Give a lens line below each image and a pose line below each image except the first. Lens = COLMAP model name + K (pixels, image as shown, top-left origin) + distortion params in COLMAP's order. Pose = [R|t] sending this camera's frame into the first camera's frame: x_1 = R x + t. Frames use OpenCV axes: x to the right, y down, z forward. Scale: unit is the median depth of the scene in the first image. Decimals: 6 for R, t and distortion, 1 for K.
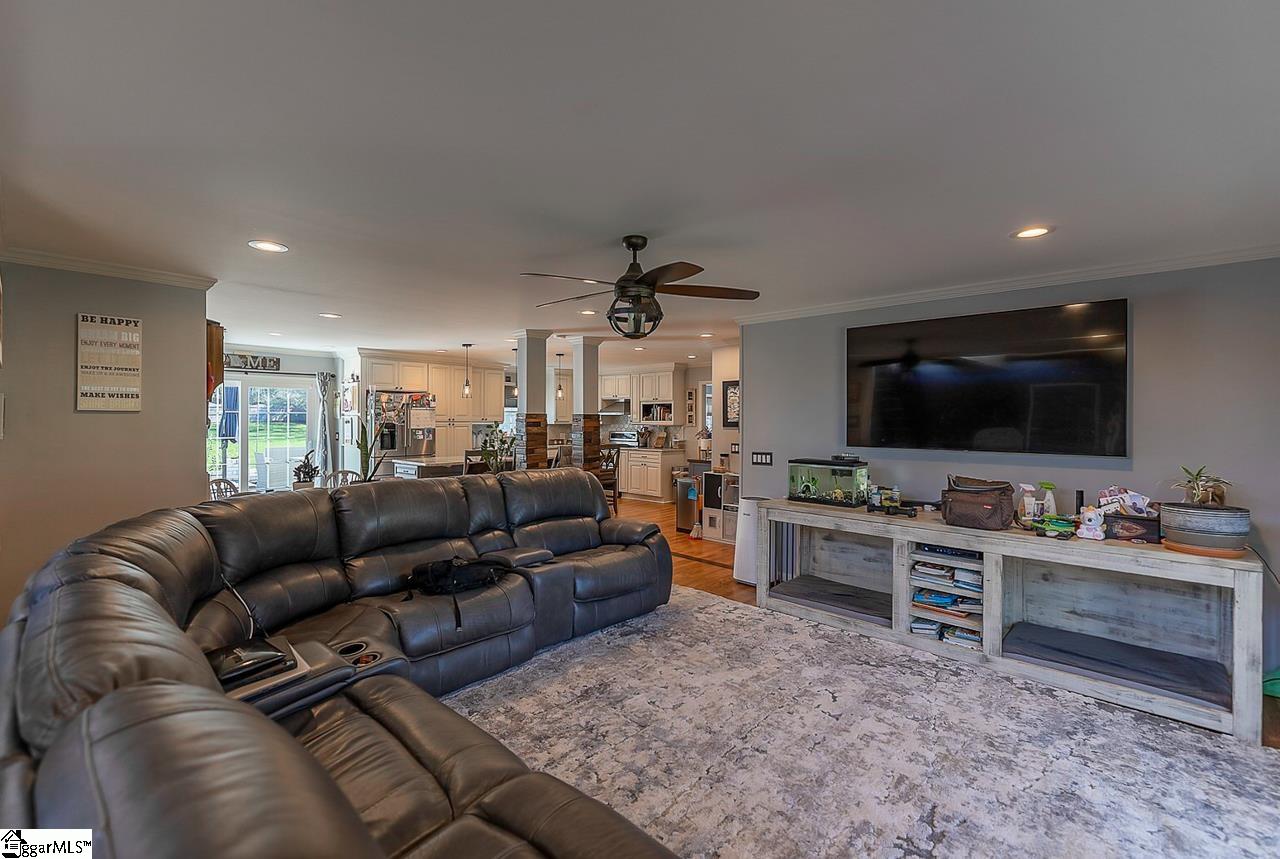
lens RADIAL K [[537.9, 0, 629.4], [0, 537.9, 421.4], [0, 0, 1]] dist [0.001554, 0.000190]
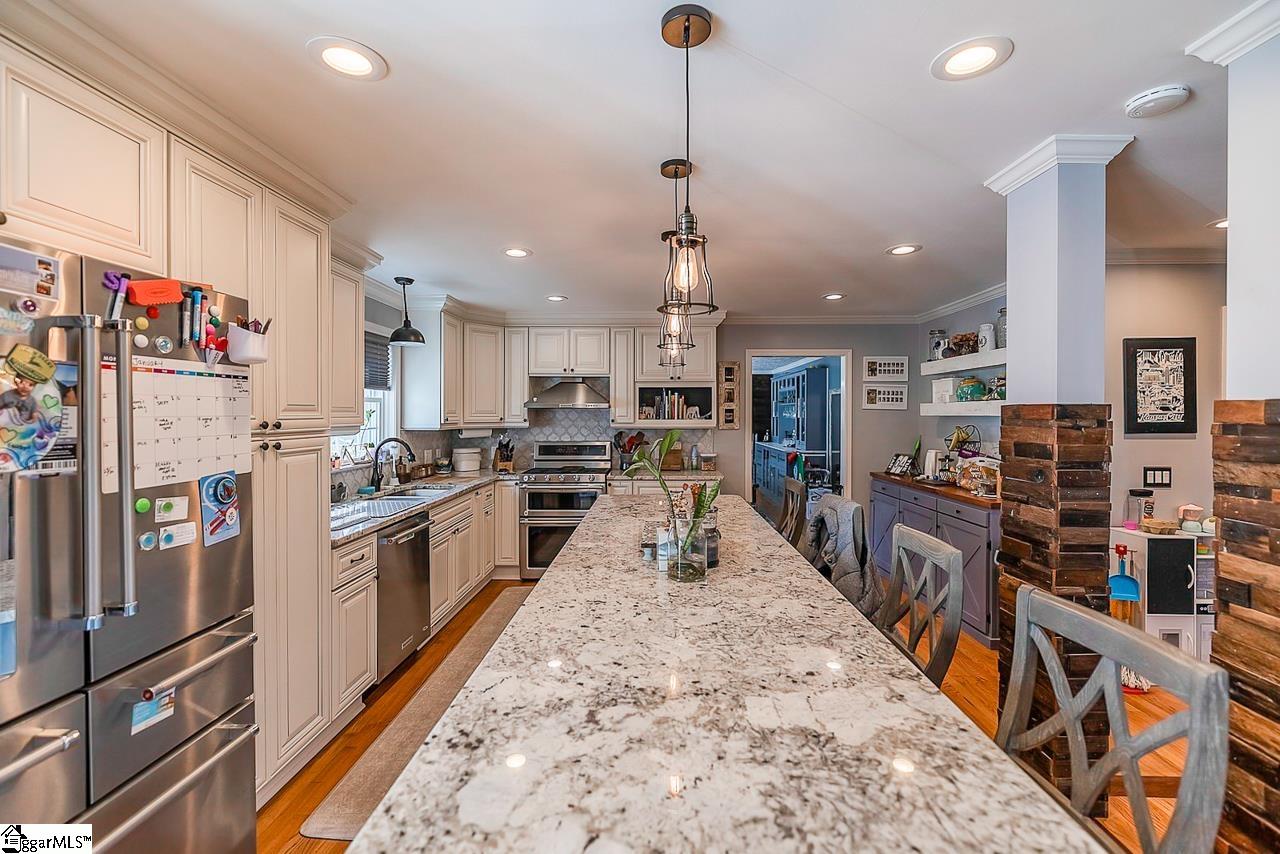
lens RADIAL K [[537.9, 0, 629.4], [0, 537.9, 418.9], [0, 0, 1]] dist [0.001554, 0.000190]
pose [[0.748716, -0.009442, 0.662823, -0.331912], [0.005511, 0.999953, 0.008019, -0.006407], [-0.662868, -0.002352, 0.748733, 0.654492]]
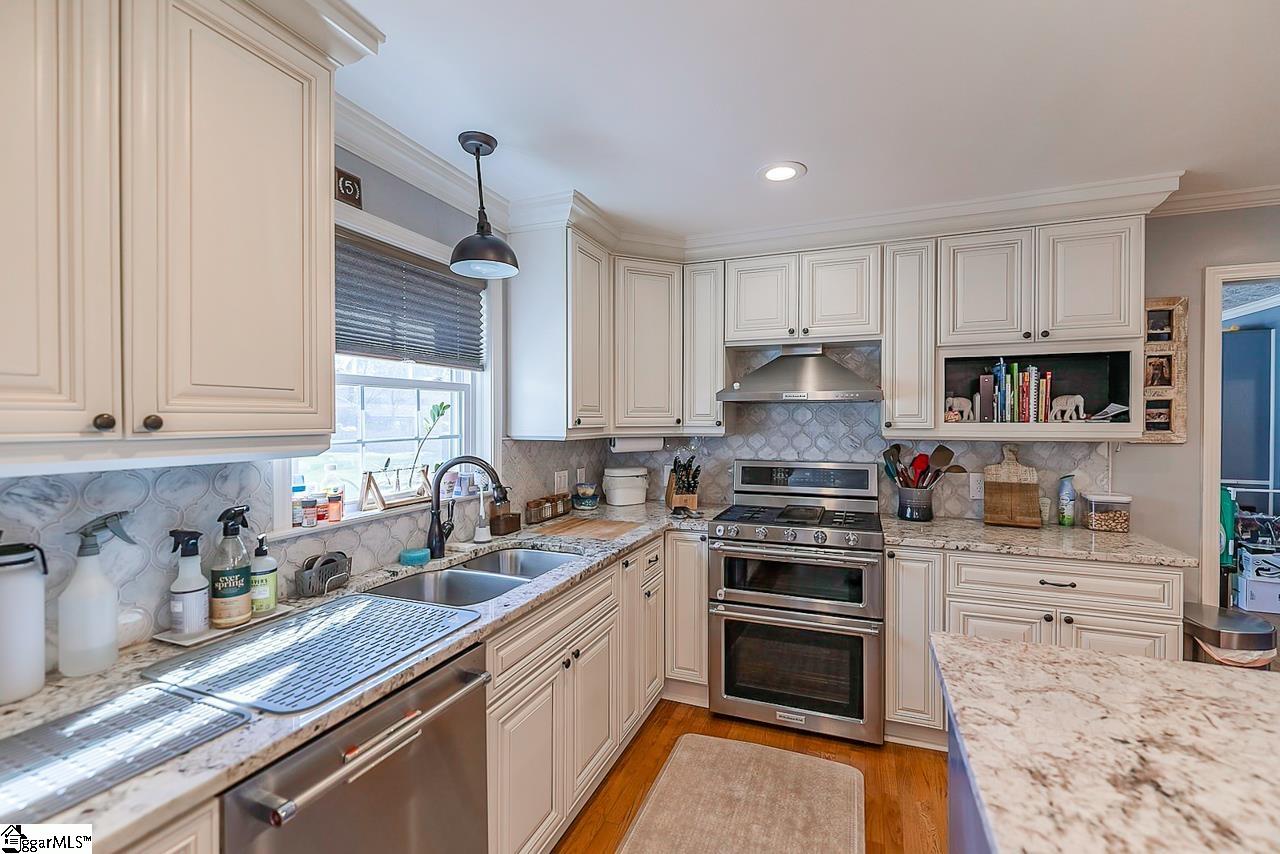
lens RADIAL K [[537.9, 0, 629.4], [0, 537.9, 418.9], [0, 0, 1]] dist [0.001554, 0.000190]
pose [[0.932511, -0.005294, 0.361102, -0.214436], [0.006341, 0.999978, -0.001714, -0.003673], [-0.361085, 0.003889, 0.932525, 0.853879]]
